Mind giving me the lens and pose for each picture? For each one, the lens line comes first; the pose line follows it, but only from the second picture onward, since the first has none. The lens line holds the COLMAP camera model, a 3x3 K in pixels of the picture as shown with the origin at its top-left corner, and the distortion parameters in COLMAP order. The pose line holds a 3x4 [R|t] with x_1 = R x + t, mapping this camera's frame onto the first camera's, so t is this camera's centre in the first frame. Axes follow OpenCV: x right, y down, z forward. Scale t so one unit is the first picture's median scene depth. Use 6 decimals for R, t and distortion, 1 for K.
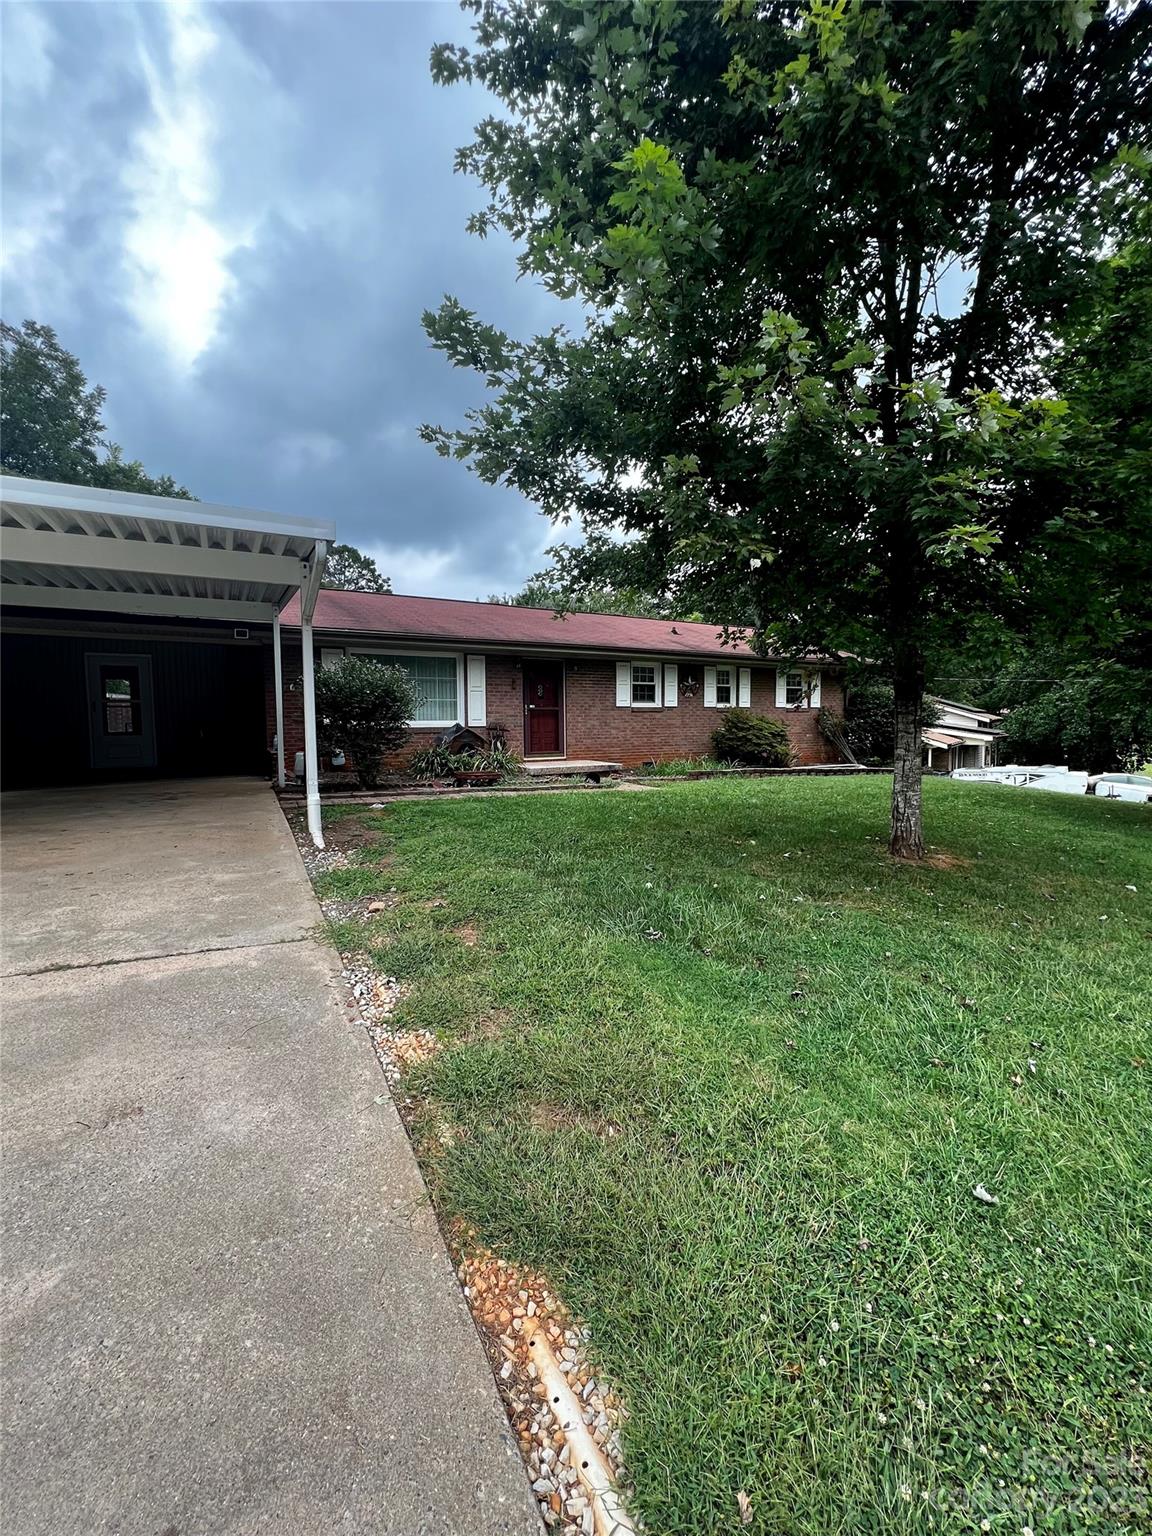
lens RADIAL K [[652.6, 0, 576.0], [0, 652.6, 768.0], [0, 0, 1]] dist [-0.000920, -0.000061]
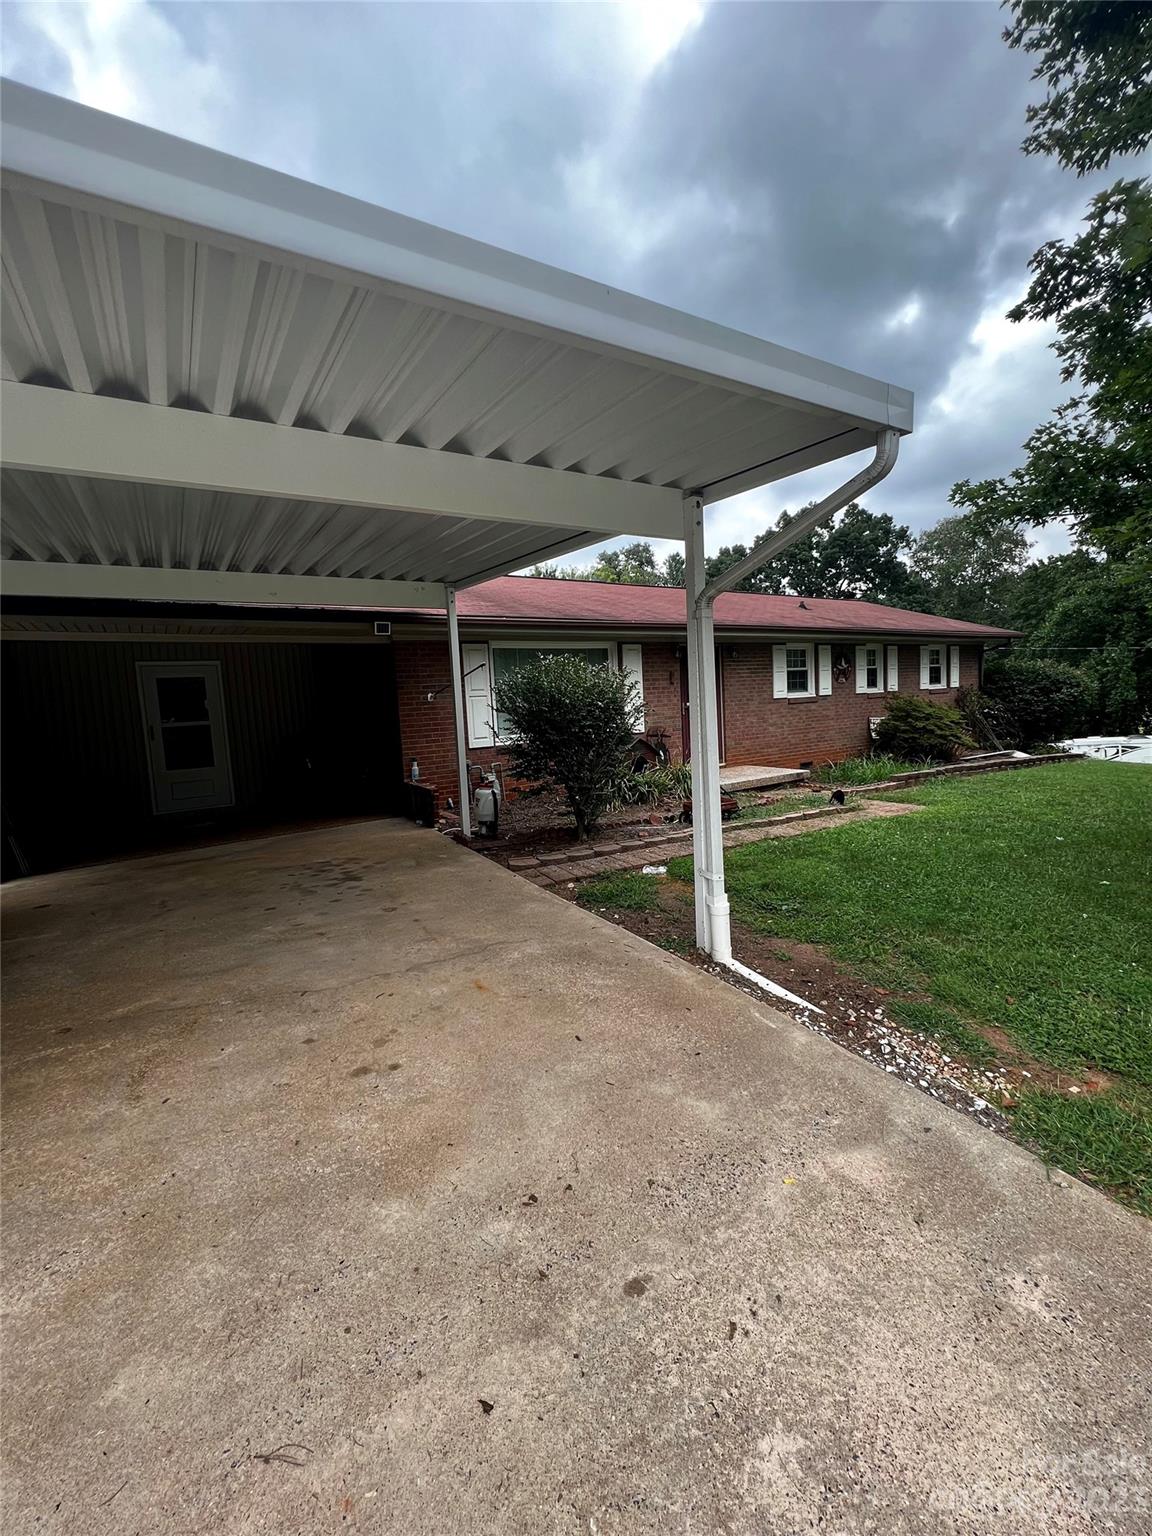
lens RADIAL K [[652.6, 0, 576.0], [0, 652.6, 768.0], [0, 0, 1]] dist [-0.000920, -0.000061]
pose [[0.997563, -0.051023, 0.047580, -0.224146], [0.049784, 0.998399, 0.026870, -0.039752], [-0.048874, -0.024436, 0.998506, 0.176313]]
